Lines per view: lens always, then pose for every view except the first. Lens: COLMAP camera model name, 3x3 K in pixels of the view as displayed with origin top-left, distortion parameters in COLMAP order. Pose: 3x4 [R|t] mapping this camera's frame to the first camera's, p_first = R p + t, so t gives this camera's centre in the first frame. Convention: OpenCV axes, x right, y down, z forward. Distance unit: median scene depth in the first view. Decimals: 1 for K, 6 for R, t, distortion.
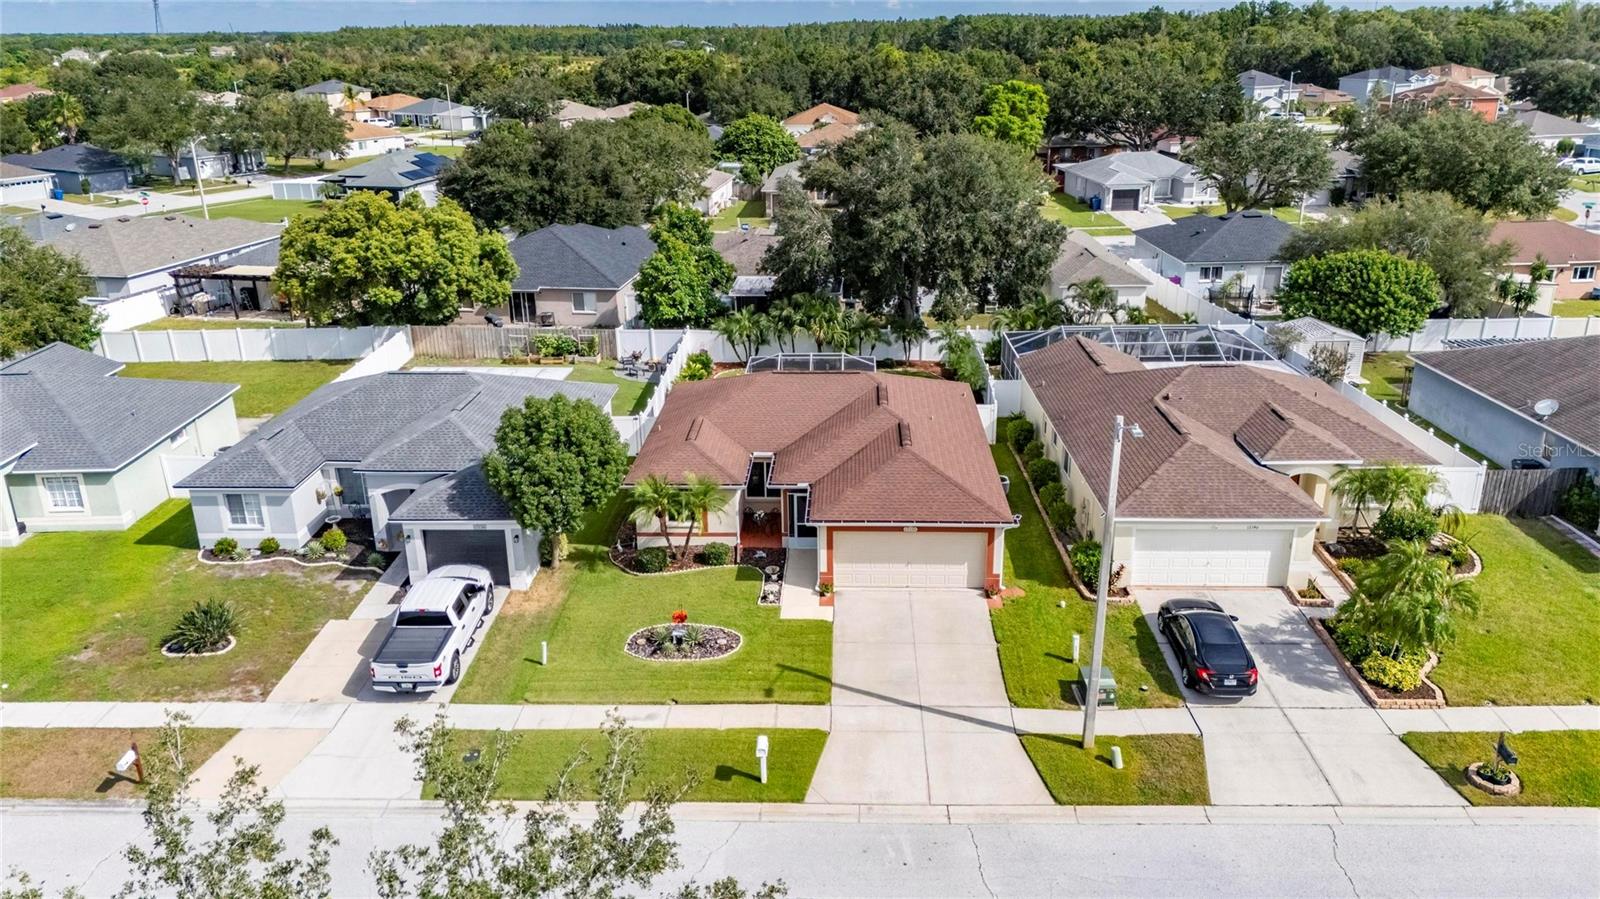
lens RADIAL K [[1171.5, 0, 801.3], [0, 1171.5, 453.0], [0, 0, 1]] dist [0.071579, -0.063674]
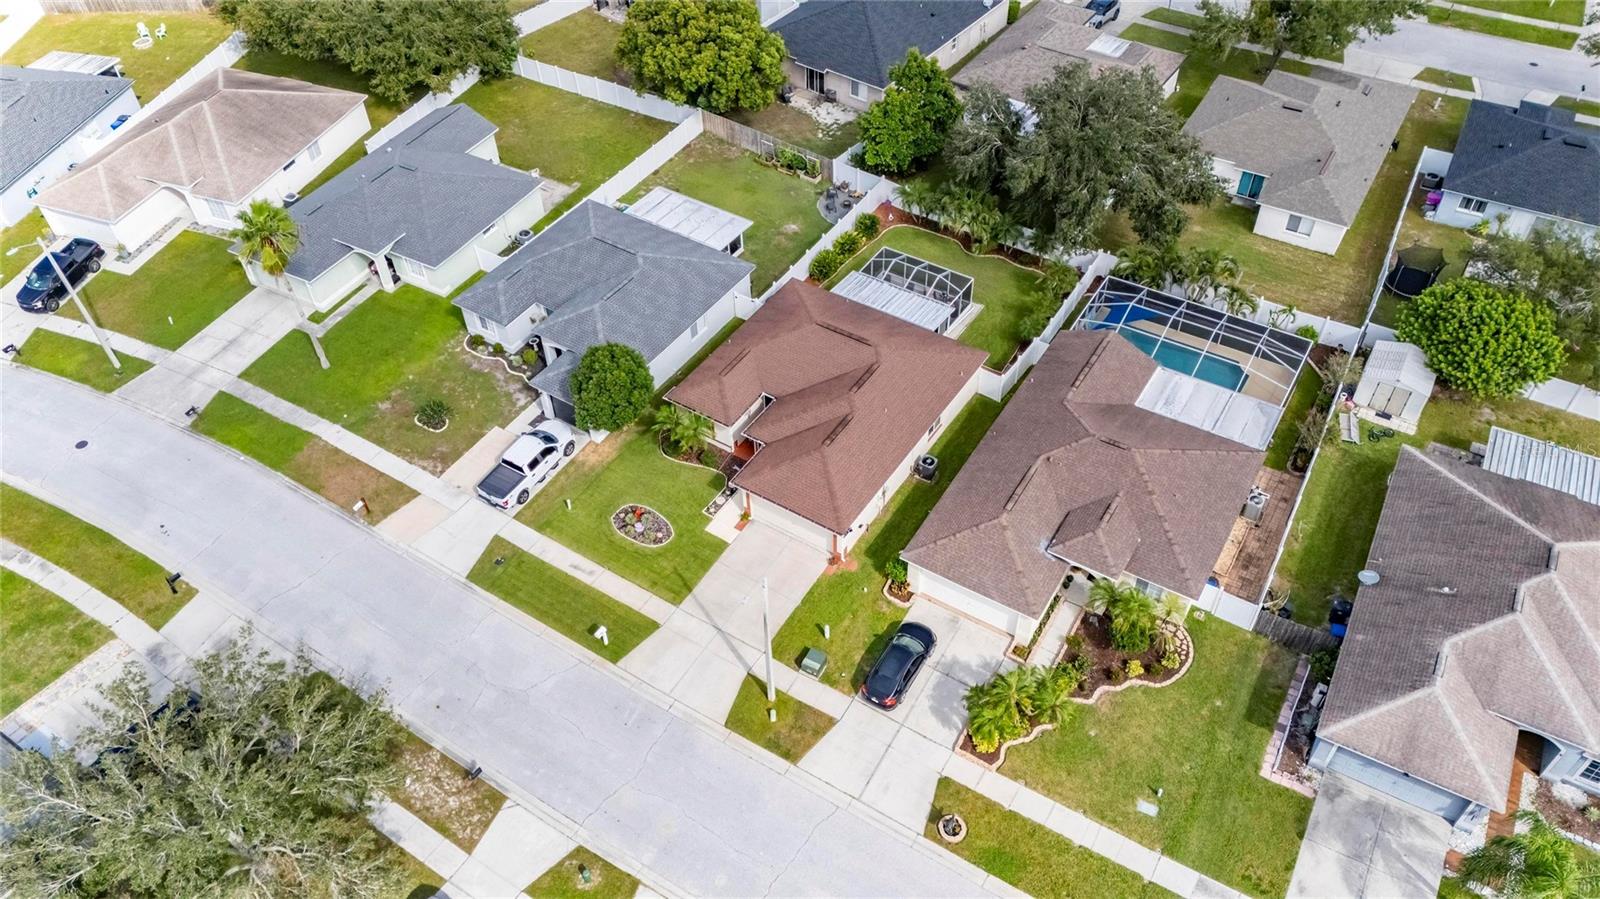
lens RADIAL K [[1159.2, 0, 799.2], [0, 1159.2, 456.5], [0, 0, 1]] dist [0.074787, -0.052140]
pose [[0.859836, 0.365633, -0.356362, 0.603280], [-0.164921, 0.859451, 0.483885, -0.710833], [0.483200, -0.357291, 0.799288, -0.171173]]
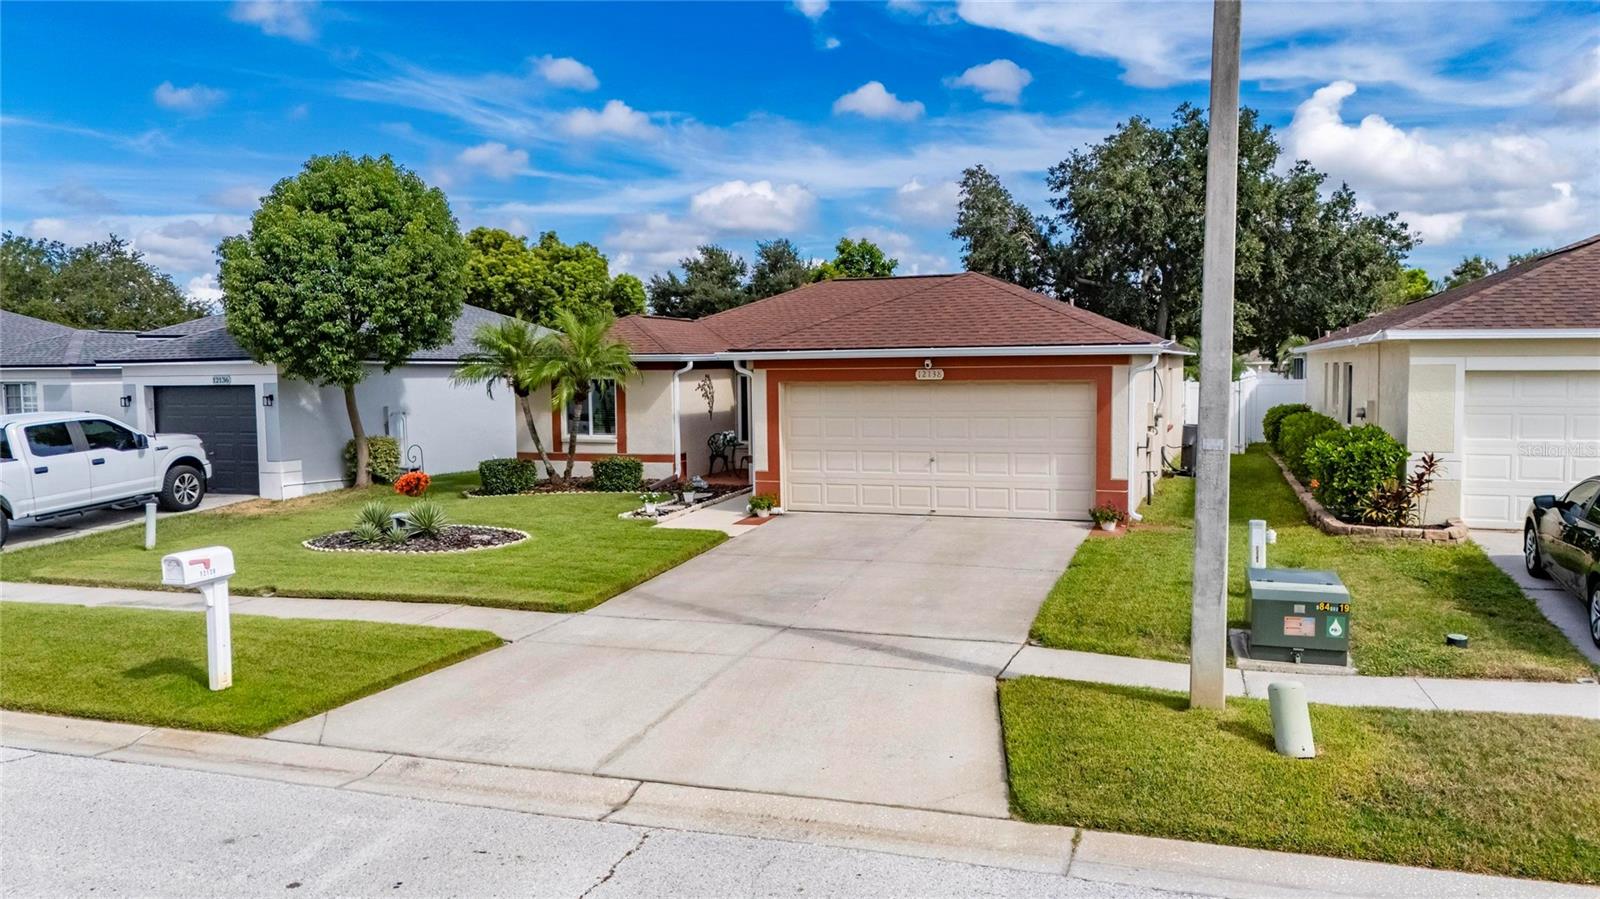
lens RADIAL K [[1189.6, 0, 803.8], [0, 1189.6, 446.3], [0, 0, 1]] dist [0.073323, -0.066357]
pose [[0.952049, 0.022584, -0.305110, 0.189402], [-0.105895, 0.959954, -0.259374, 0.219853], [0.287034, 0.279247, 0.916315, 0.538594]]
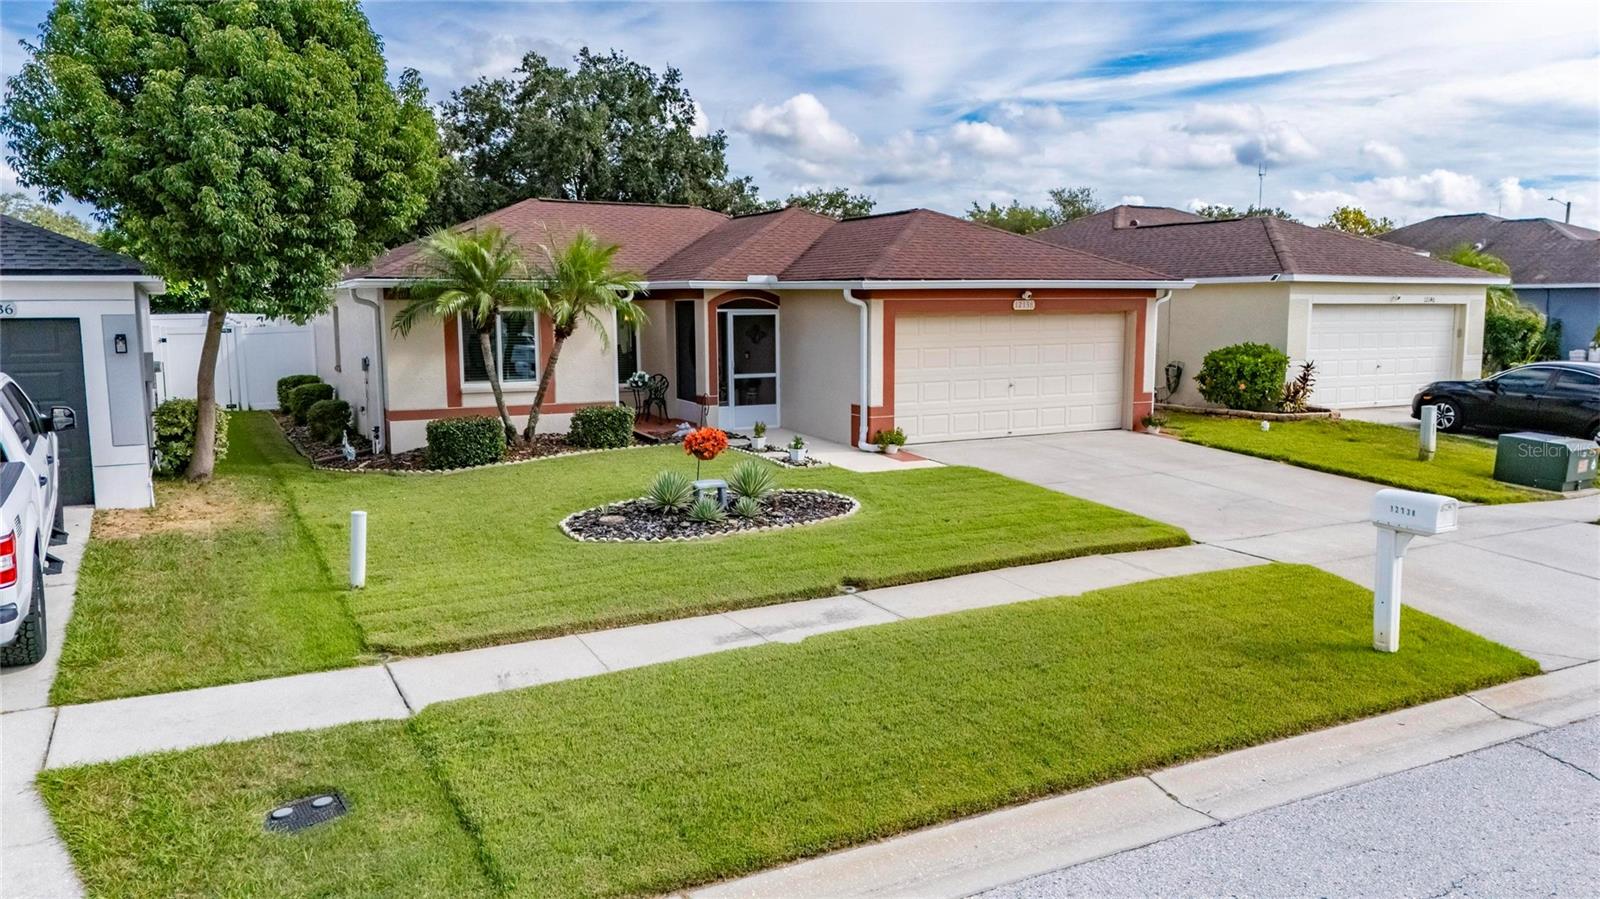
lens RADIAL K [[1171.5, 0, 801.3], [0, 1171.5, 453.0], [0, 0, 1]] dist [0.071579, -0.063674]
pose [[0.862109, -0.054794, 0.503752, -0.248102], [0.167218, 0.969210, -0.180751, 0.200502], [-0.478337, 0.240064, 0.844727, 0.615277]]
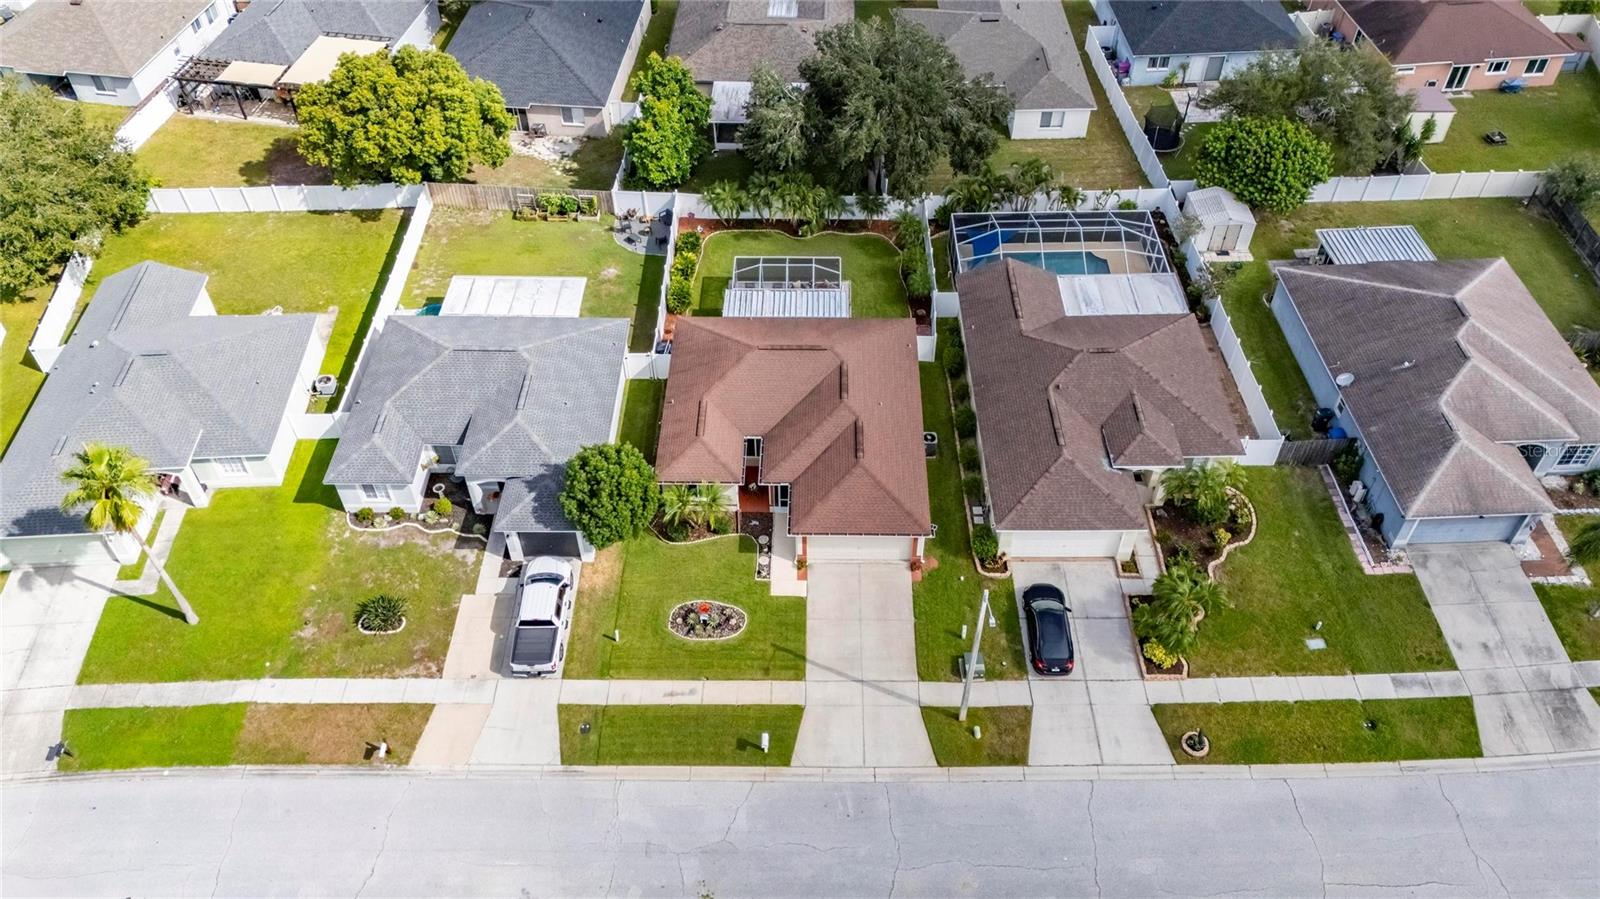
lens RADIAL K [[1223.5, 0, 798.7], [0, 1223.5, 447.2], [0, 0, 1]] dist [0.079936, -0.077742]
pose [[0.999648, -0.014039, 0.022523, -0.014300], [0.002757, 0.898983, 0.437974, -0.674737], [-0.026397, -0.437758, 0.898705, -0.294557]]
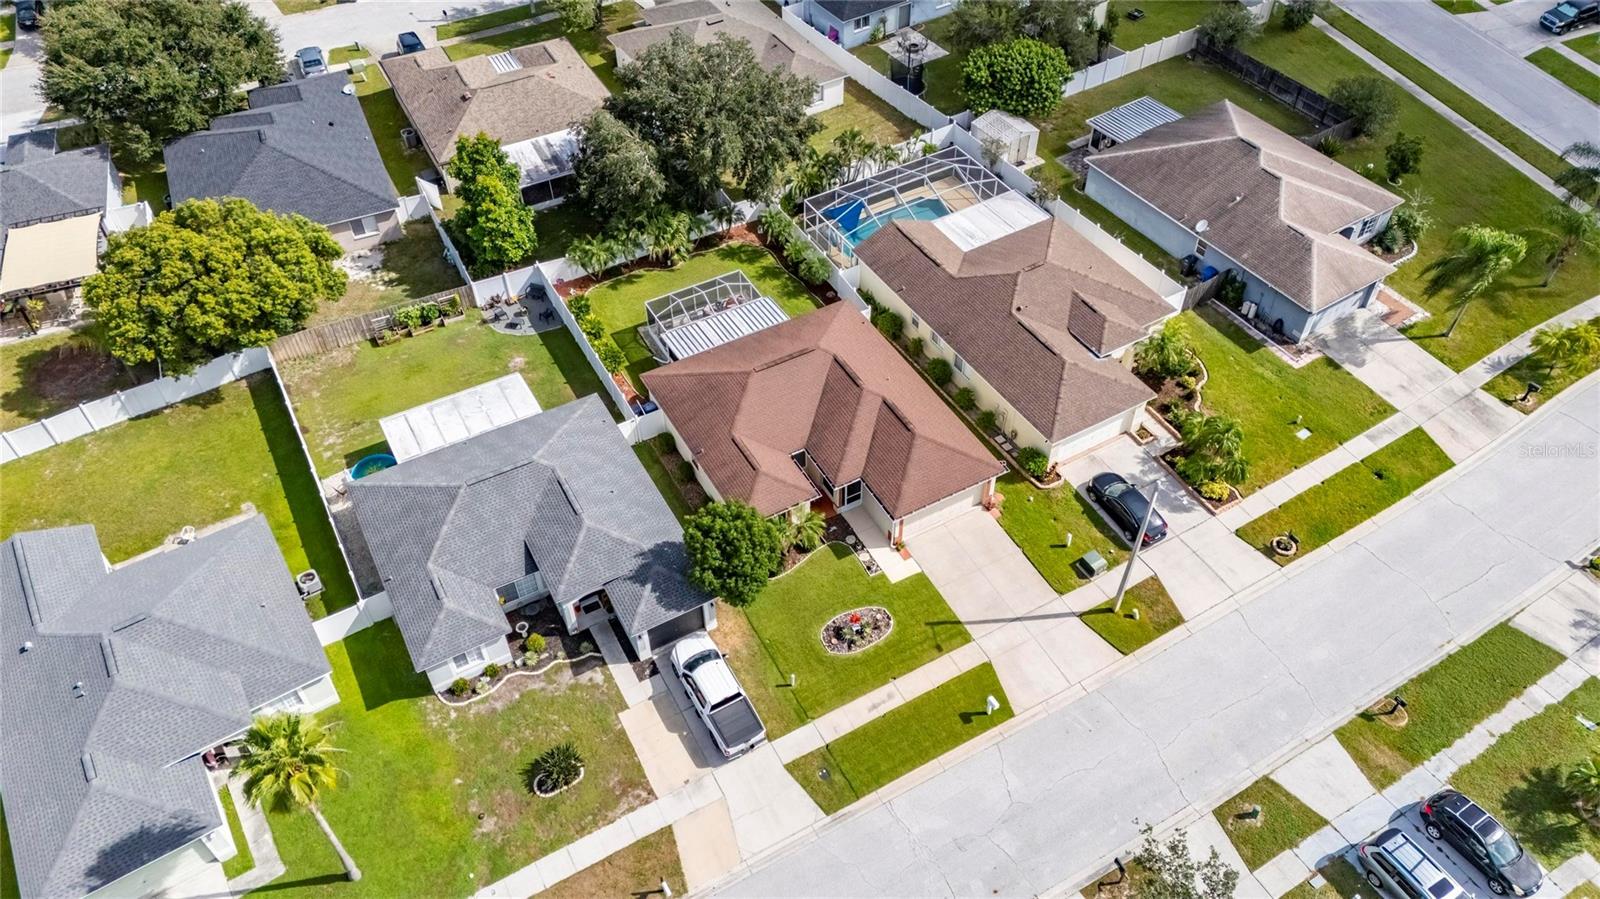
lens RADIAL K [[1171.5, 0, 801.3], [0, 1171.5, 453.0], [0, 0, 1]] dist [0.071579, -0.063674]
pose [[0.852942, -0.377826, 0.360190, -0.583485], [0.178744, 0.859694, 0.478515, -0.728555], [-0.490449, -0.343764, 0.800803, -0.103613]]
